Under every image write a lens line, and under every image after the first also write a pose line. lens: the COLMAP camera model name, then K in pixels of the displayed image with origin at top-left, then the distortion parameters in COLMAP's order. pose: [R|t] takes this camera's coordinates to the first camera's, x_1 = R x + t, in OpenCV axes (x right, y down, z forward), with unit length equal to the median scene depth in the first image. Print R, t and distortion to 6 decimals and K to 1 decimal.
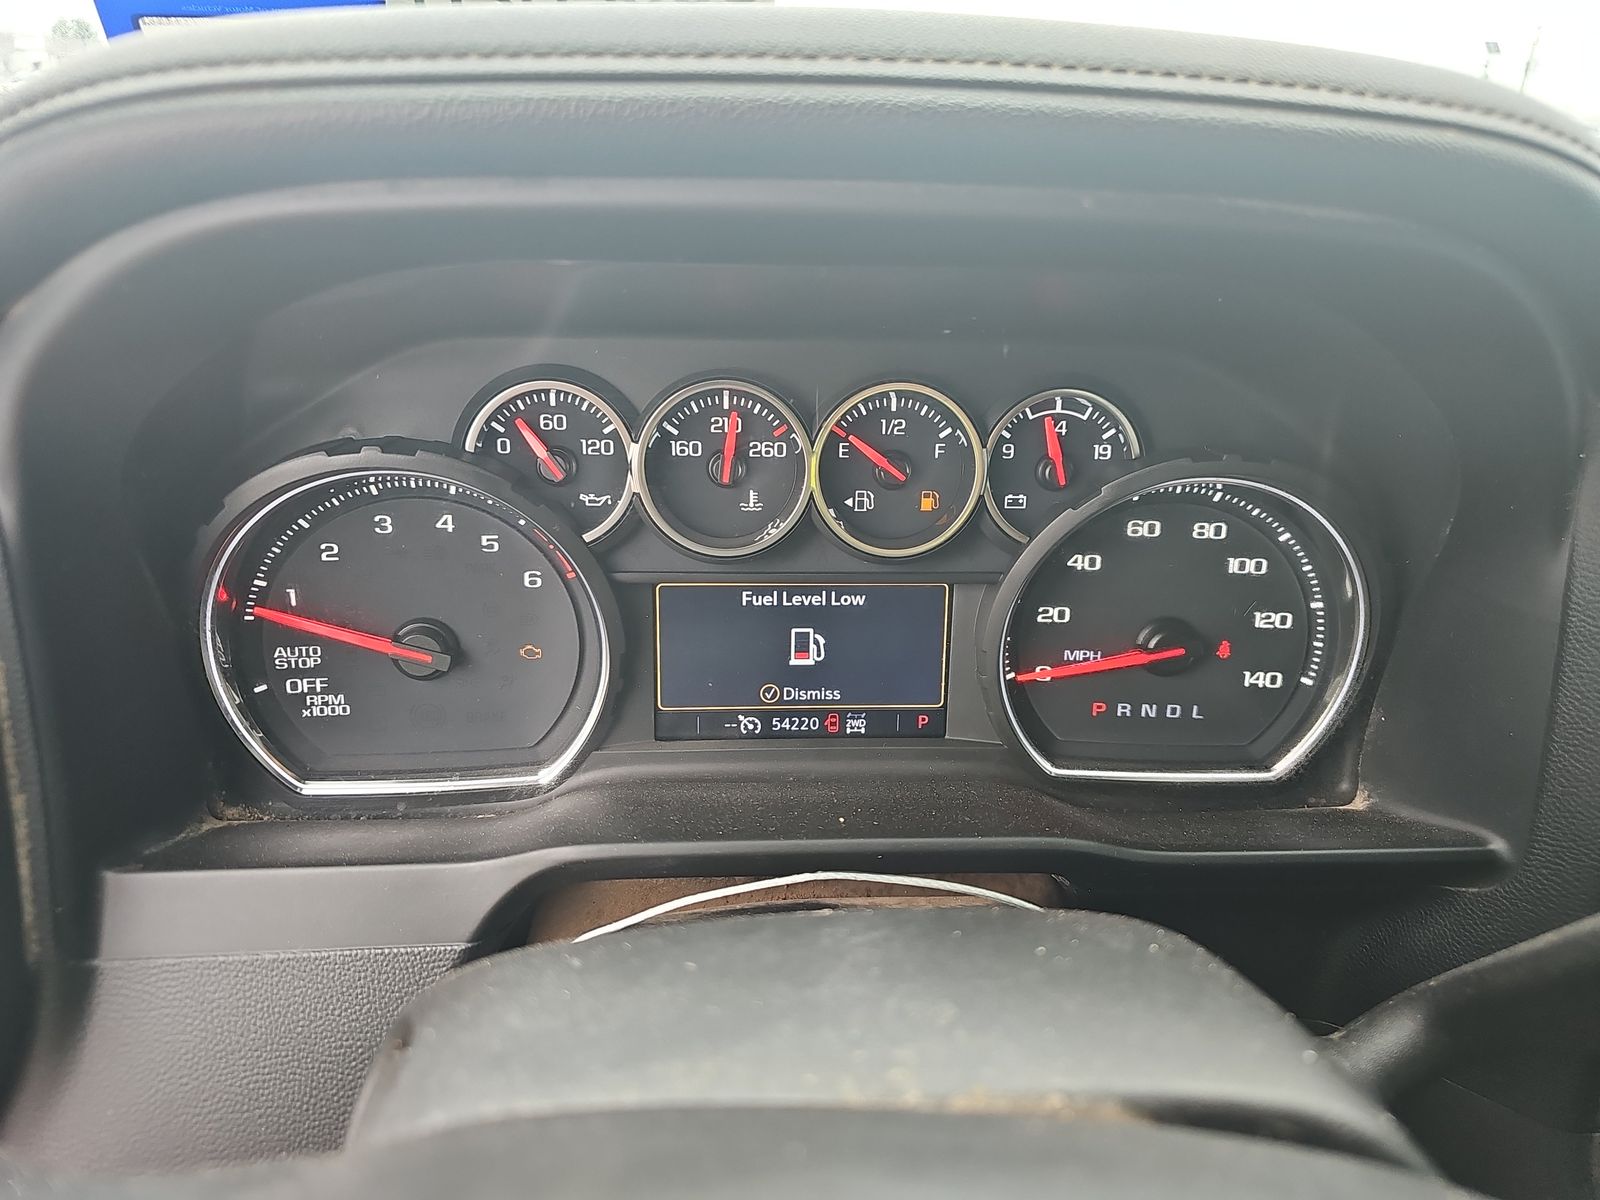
lens RADIAL K [[1067.7, 0, 808.0], [0, 1067.7, 592.6], [0, 0, 1]] dist [0.031802, -0.021077]
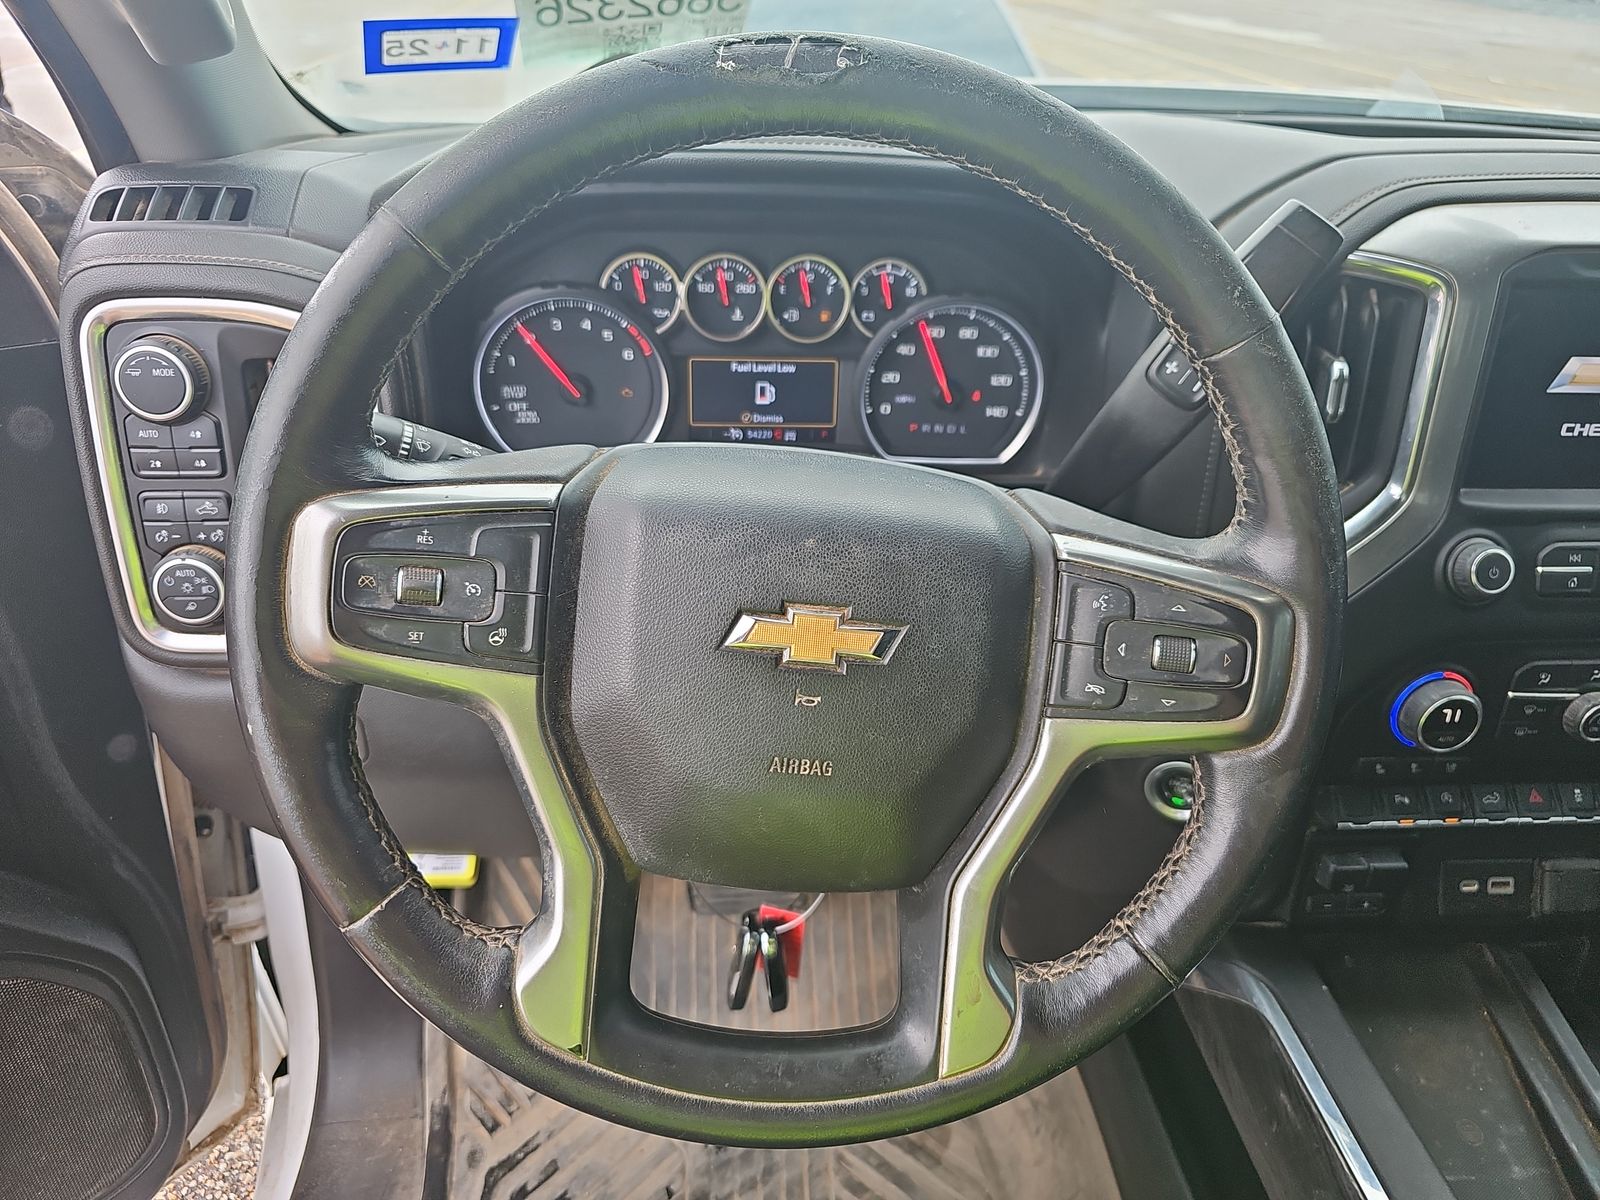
lens RADIAL K [[1067.7, 0, 794.1], [0, 1067.7, 589.2], [0, 0, 1]] dist [0.031802, -0.021077]
pose [[0.999897, 0.005295, 0.013331, 0.029840], [-0.006898, 0.992363, 0.123161, 0.178654], [-0.012577, -0.123240, 0.992297, -1.072784]]
